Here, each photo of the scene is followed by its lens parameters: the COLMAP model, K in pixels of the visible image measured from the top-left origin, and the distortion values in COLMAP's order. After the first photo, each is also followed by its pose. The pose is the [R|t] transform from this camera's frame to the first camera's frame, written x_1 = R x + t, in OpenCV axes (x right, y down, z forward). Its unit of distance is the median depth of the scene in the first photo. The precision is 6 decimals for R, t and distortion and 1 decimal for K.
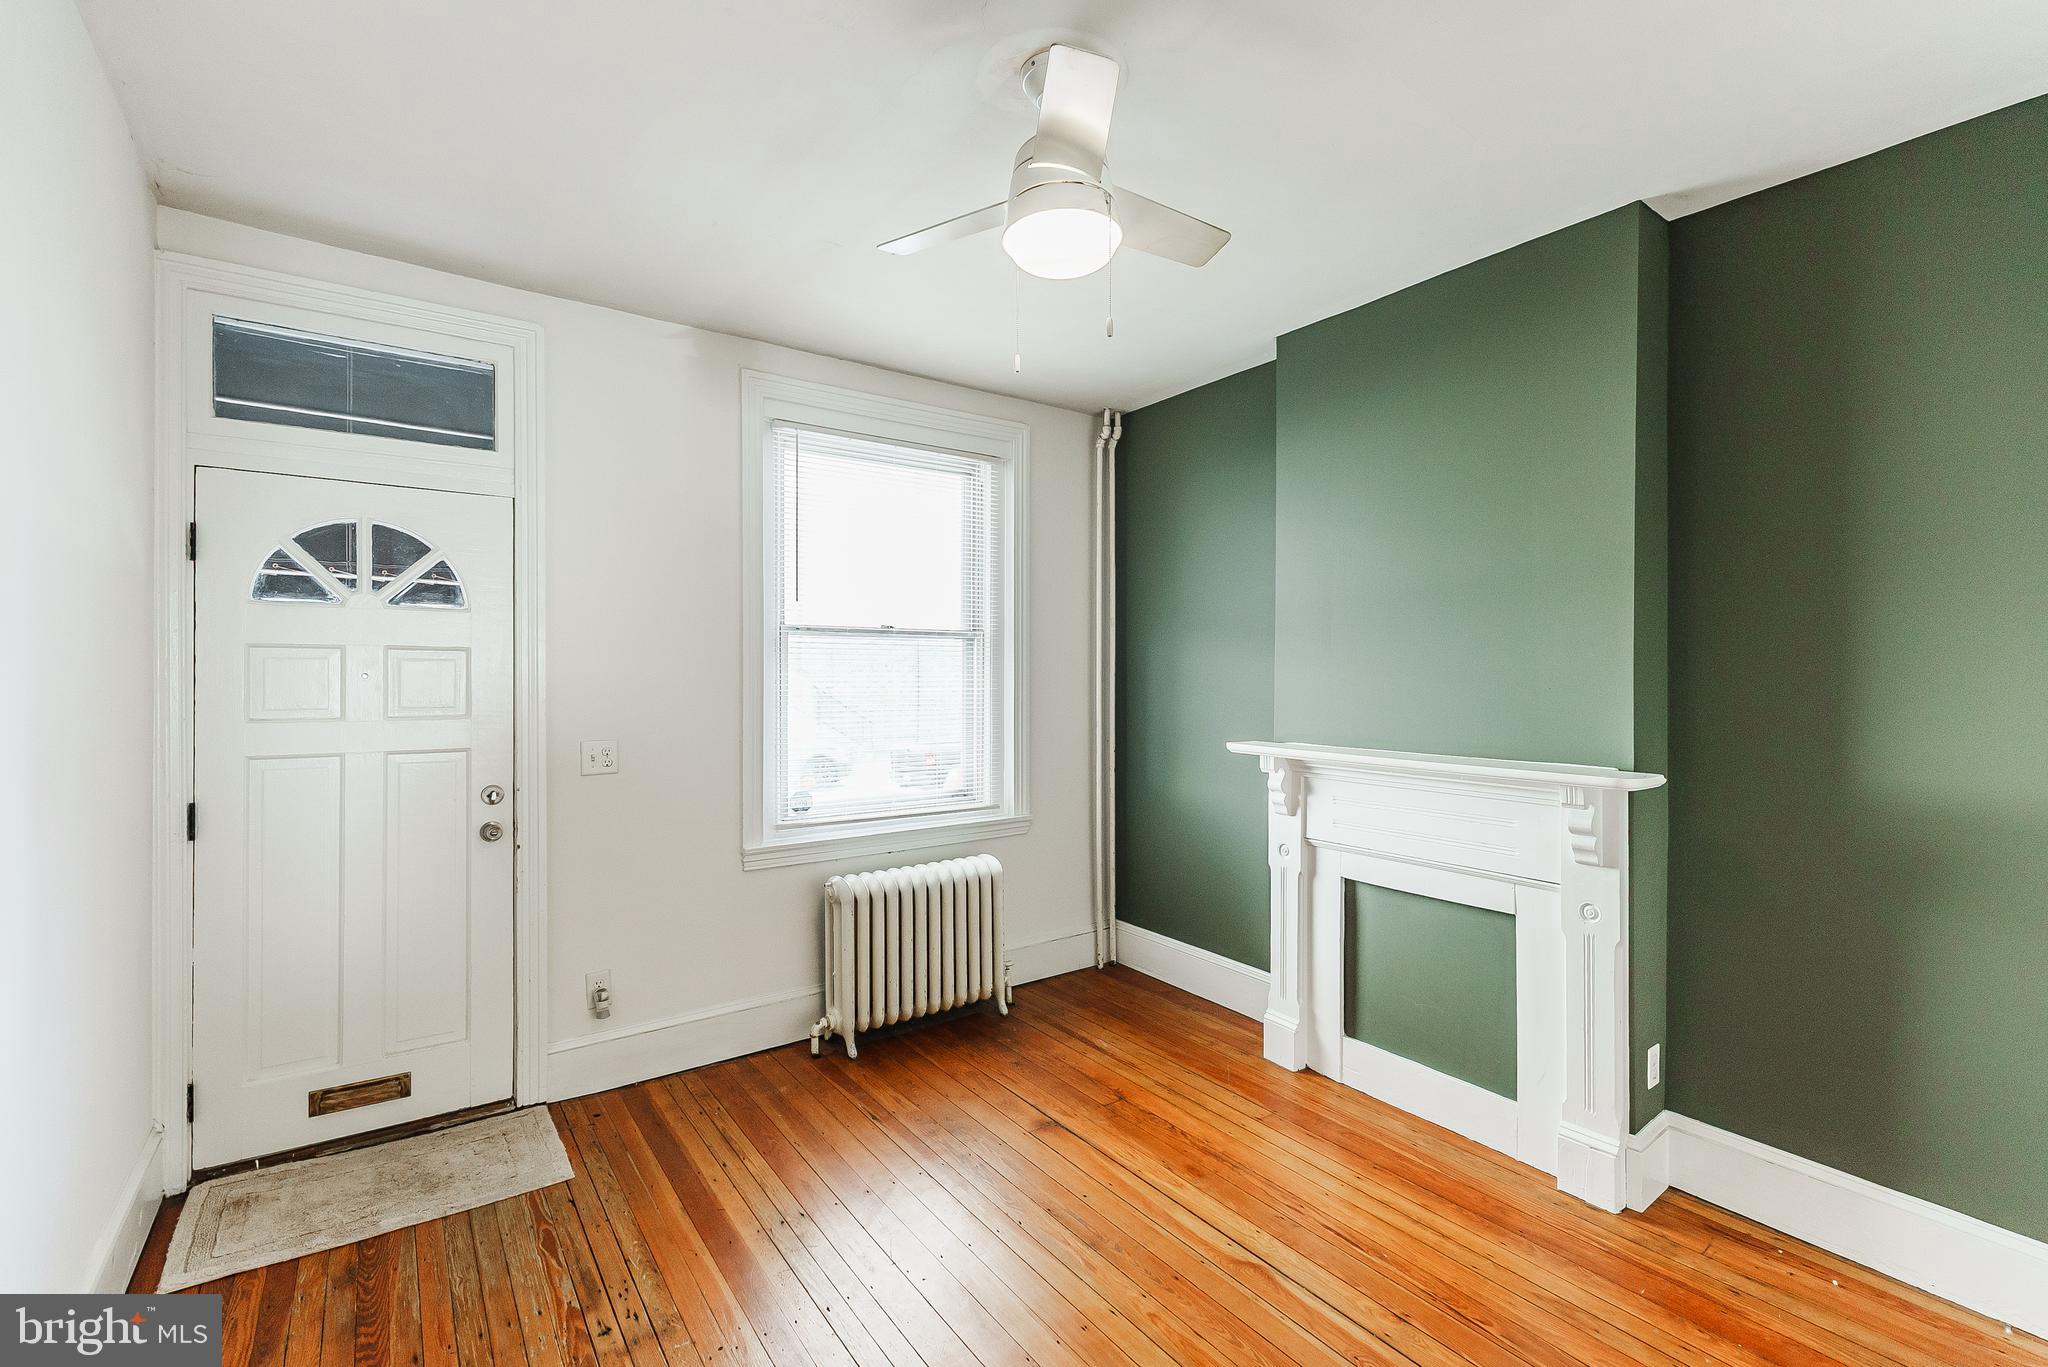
lens RADIAL K [[919.1, 0, 1017.1], [0, 919.1, 680.1], [0, 0, 1]] dist [0.004046, -0.000632]
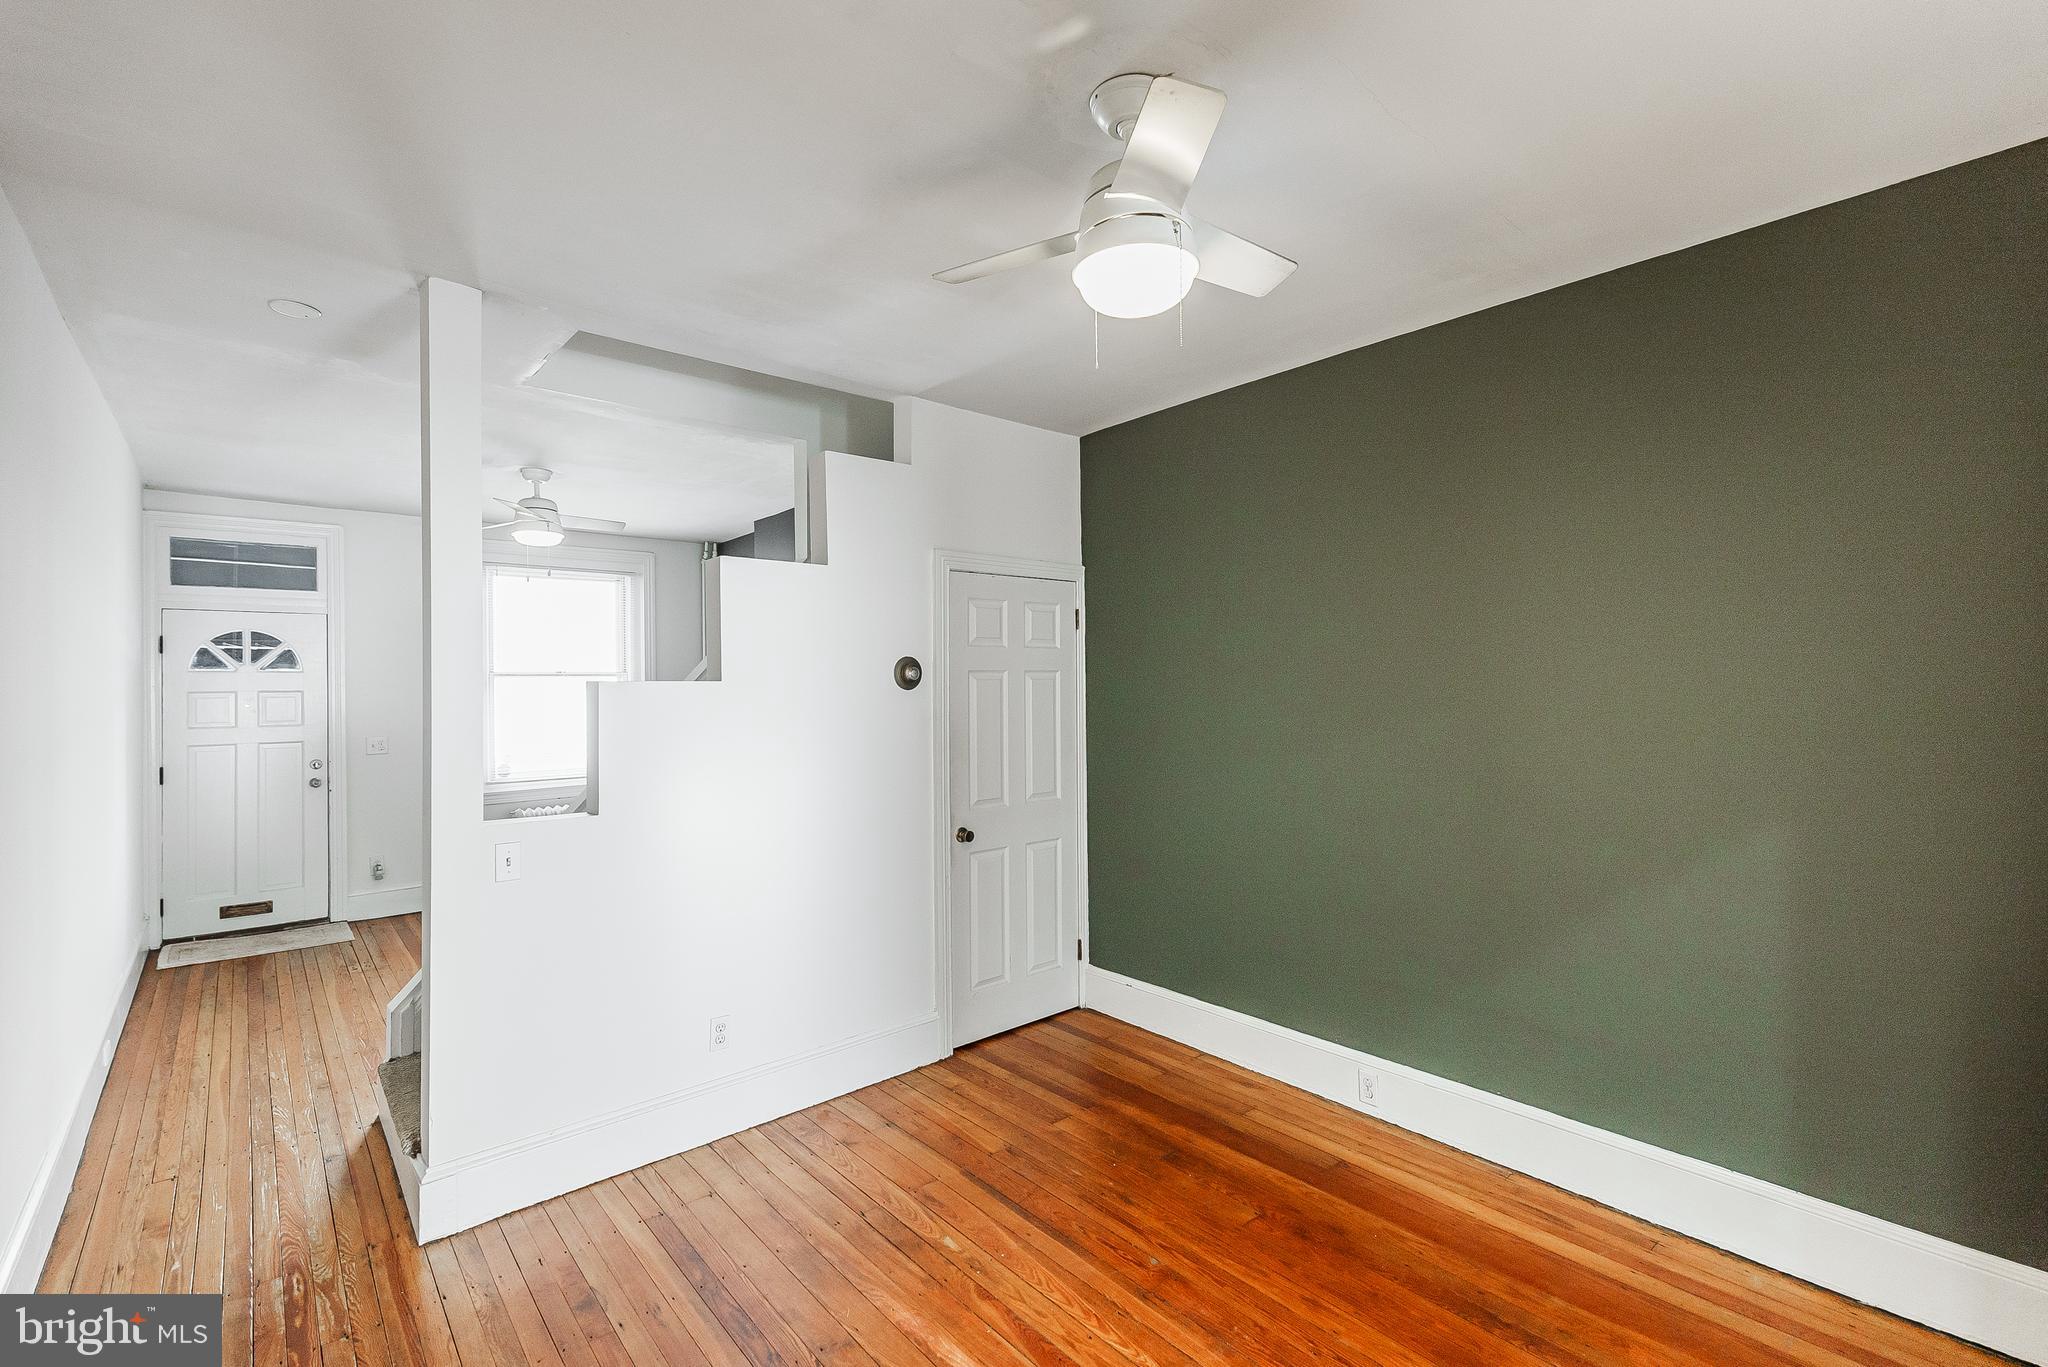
lens RADIAL K [[919.1, 0, 1014.7], [0, 919.1, 683.6], [0, 0, 1]] dist [0.004046, -0.000632]
pose [[0.995984, -0.011147, 0.088839, 0.831356], [0.011719, 0.999914, -0.005919, -0.021642], [-0.088765, 0.006936, 0.996028, -1.224650]]
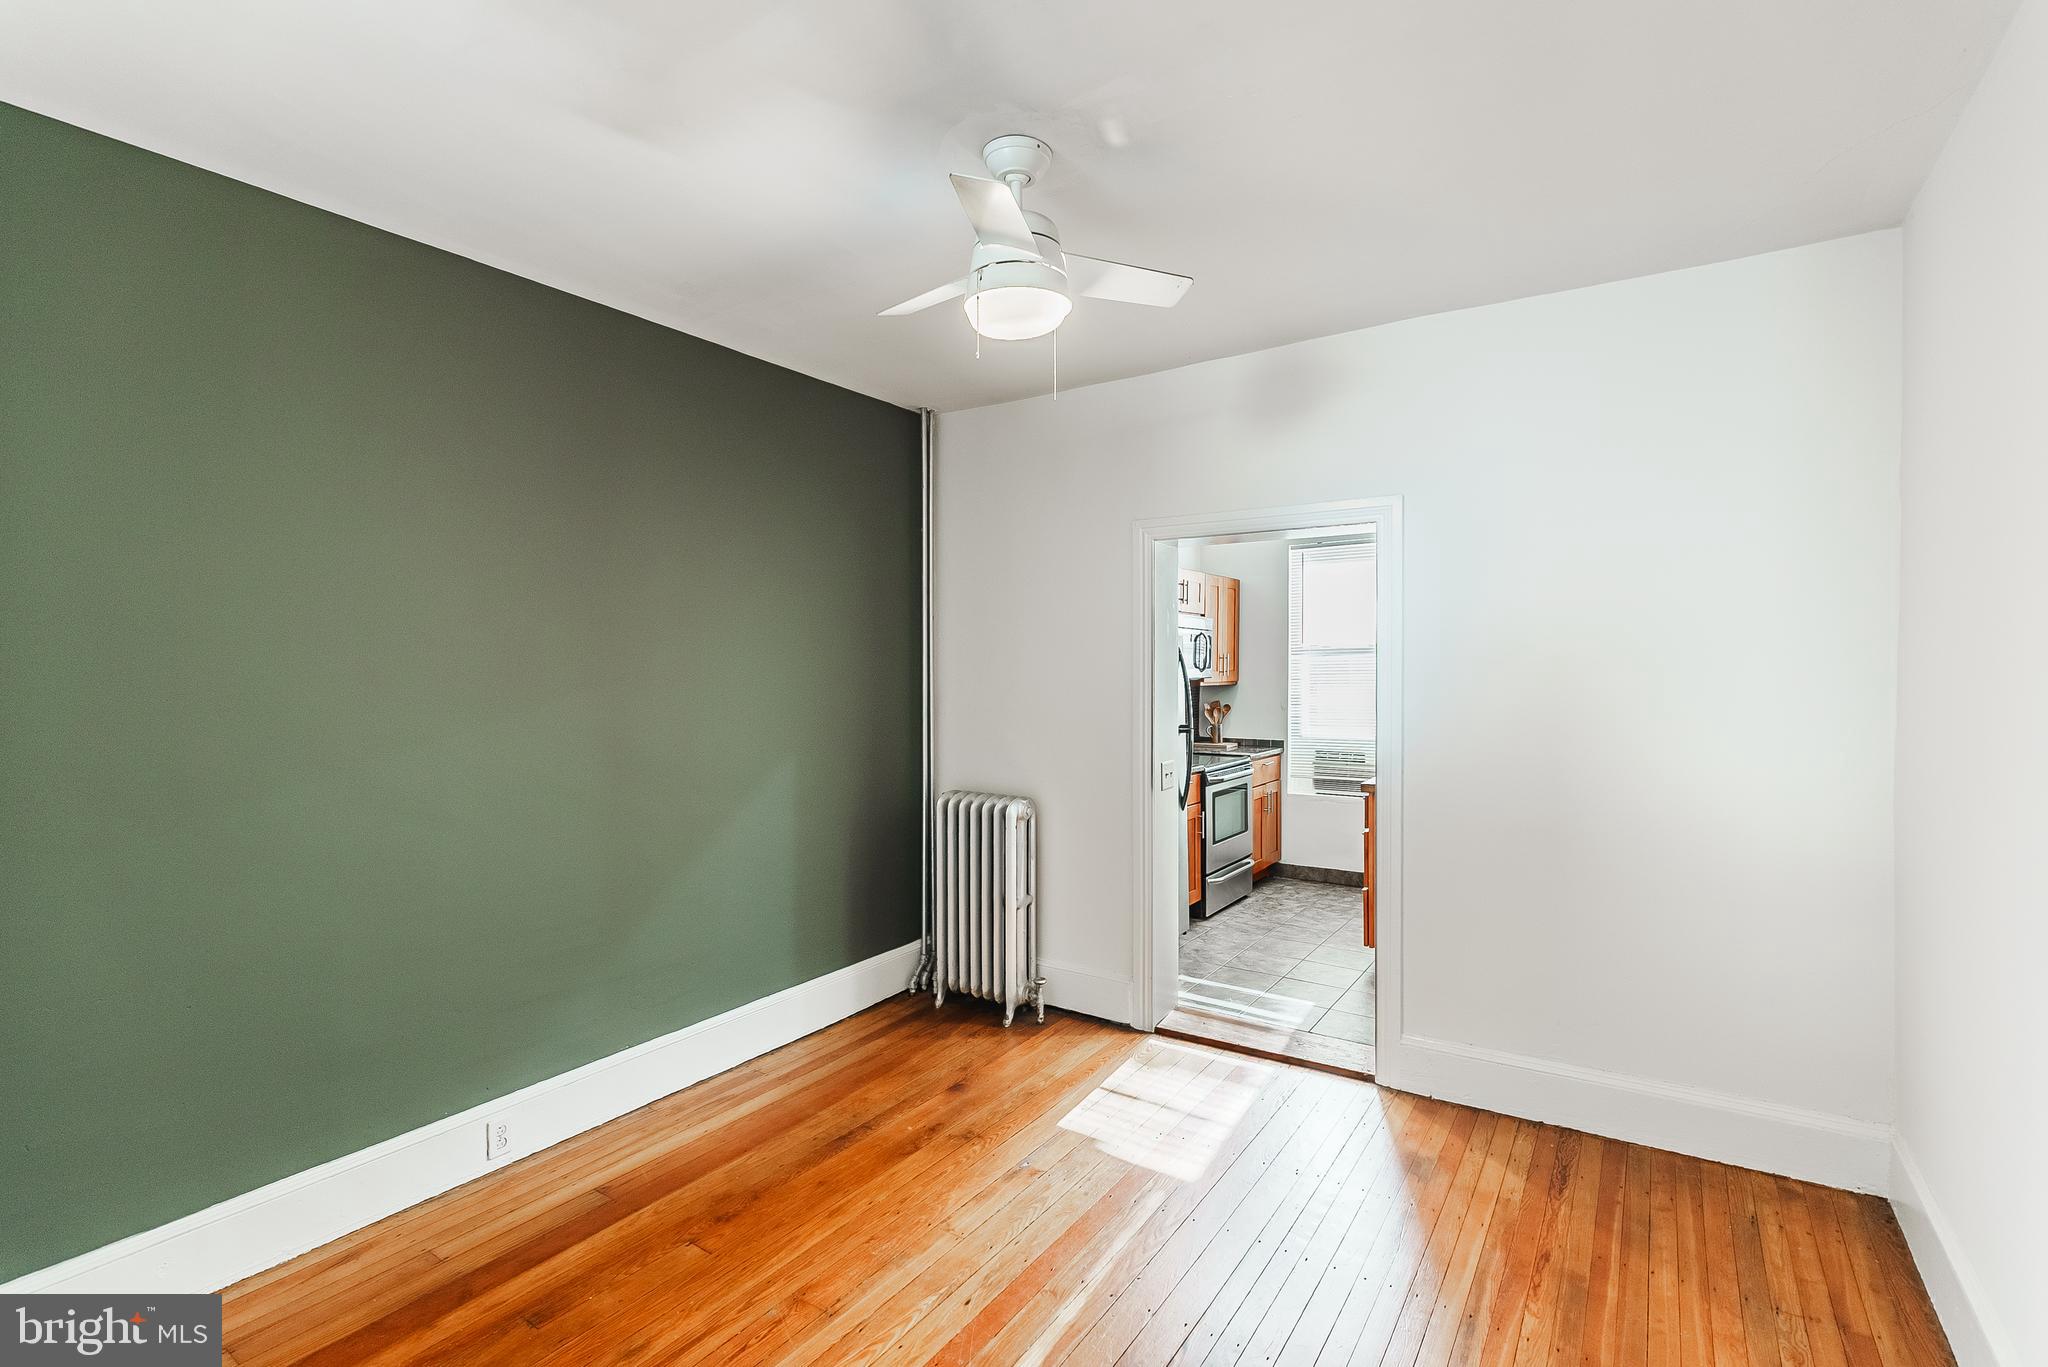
lens RADIAL K [[919.1, 0, 1007.4], [0, 919.1, 668.7], [0, 0, 1]] dist [0.004046, -0.000632]
pose [[-0.342833, -0.007599, 0.939366, -0.597362], [0.002452, 0.999957, 0.008984, -0.077908], [-0.939393, 0.005383, -0.342800, 0.949906]]
